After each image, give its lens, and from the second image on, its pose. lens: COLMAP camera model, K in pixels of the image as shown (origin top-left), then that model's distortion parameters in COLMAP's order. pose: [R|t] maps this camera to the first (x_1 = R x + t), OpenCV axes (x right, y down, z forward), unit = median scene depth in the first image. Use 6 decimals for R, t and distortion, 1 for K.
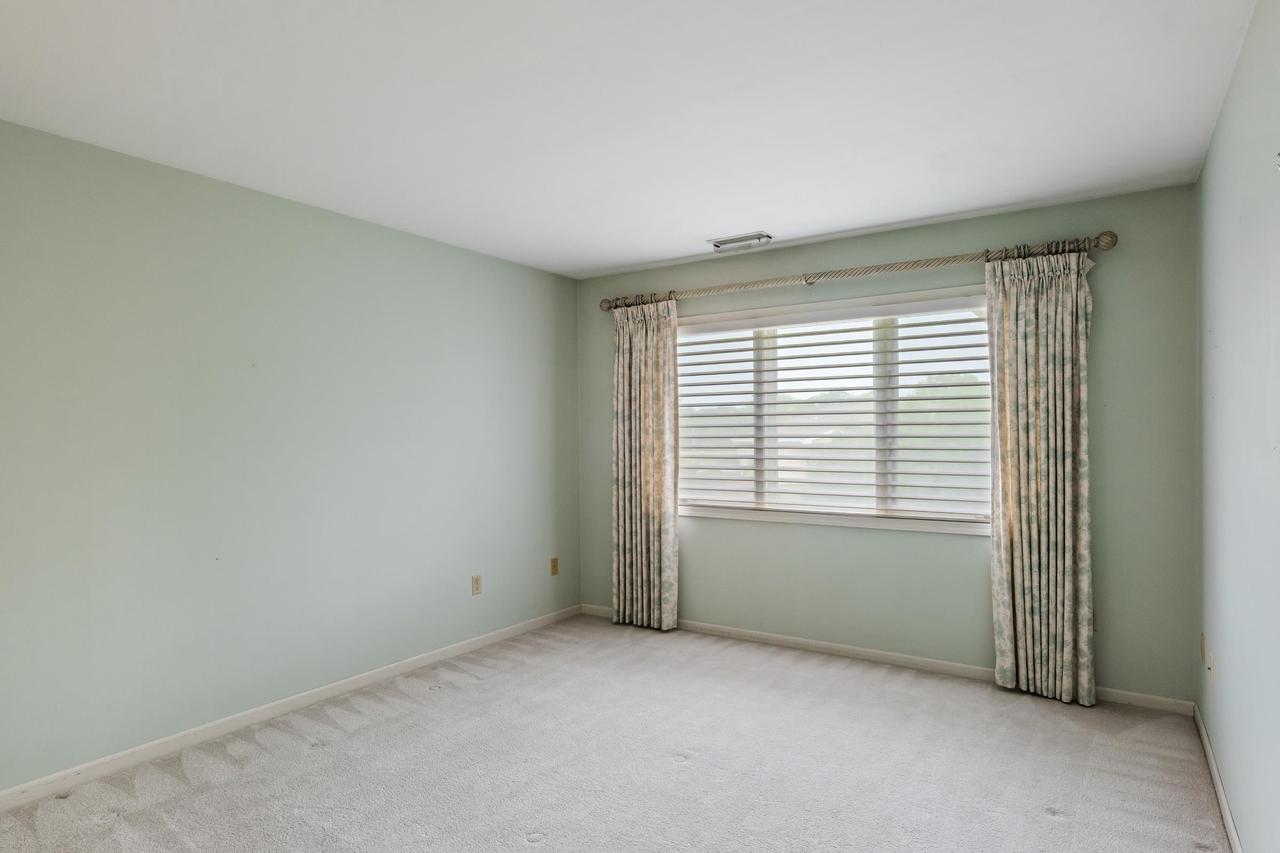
lens RADIAL K [[736.6, 0, 633.1], [0, 736.6, 432.3], [0, 0, 1]] dist [0.011727, -0.002084]
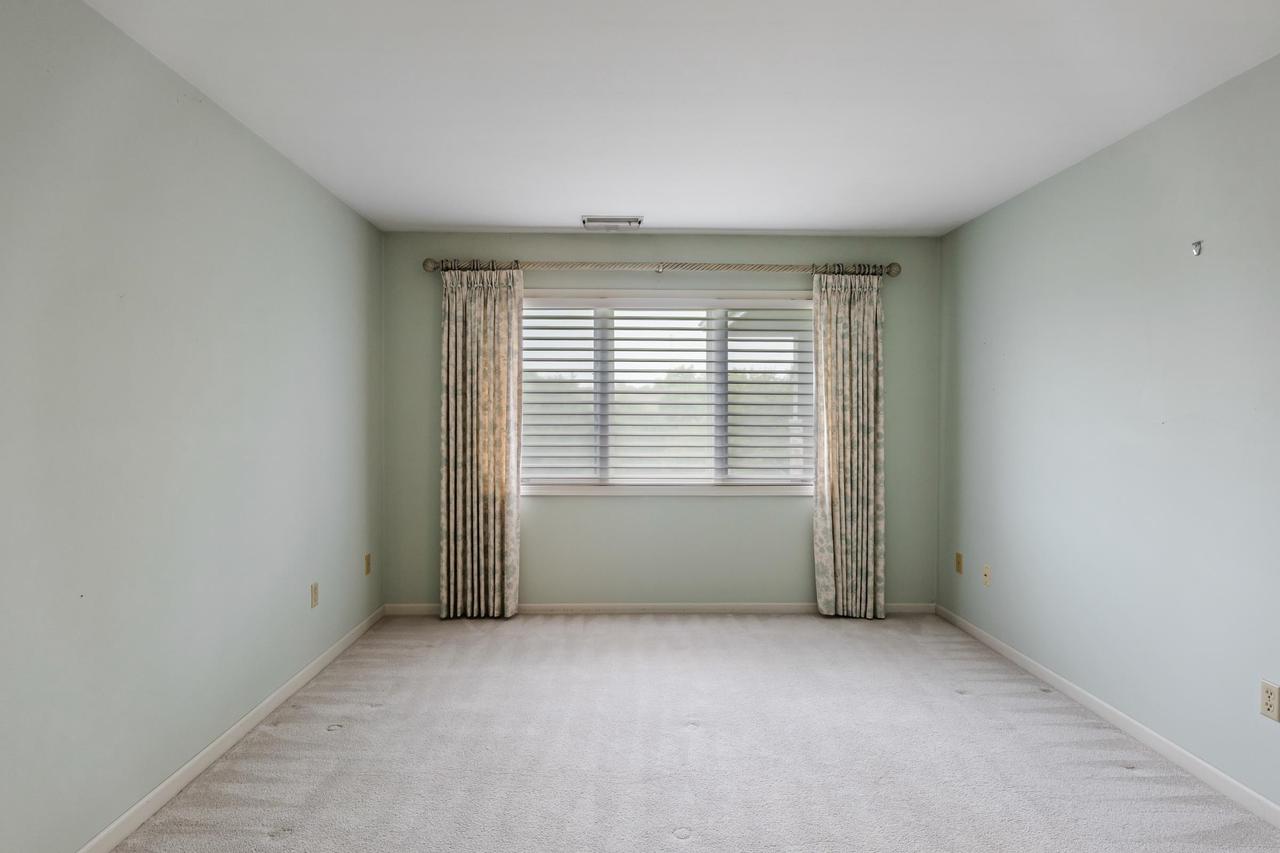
lens RADIAL K [[721.0, 0, 635.7], [0, 721.0, 421.0], [0, 0, 1]] dist [0.007060, -0.001809]
pose [[0.813243, 0.006249, 0.581891, -0.412807], [-0.010016, 0.999945, 0.003260, 0.012912], [-0.581838, -0.008479, 0.813260, 0.171490]]
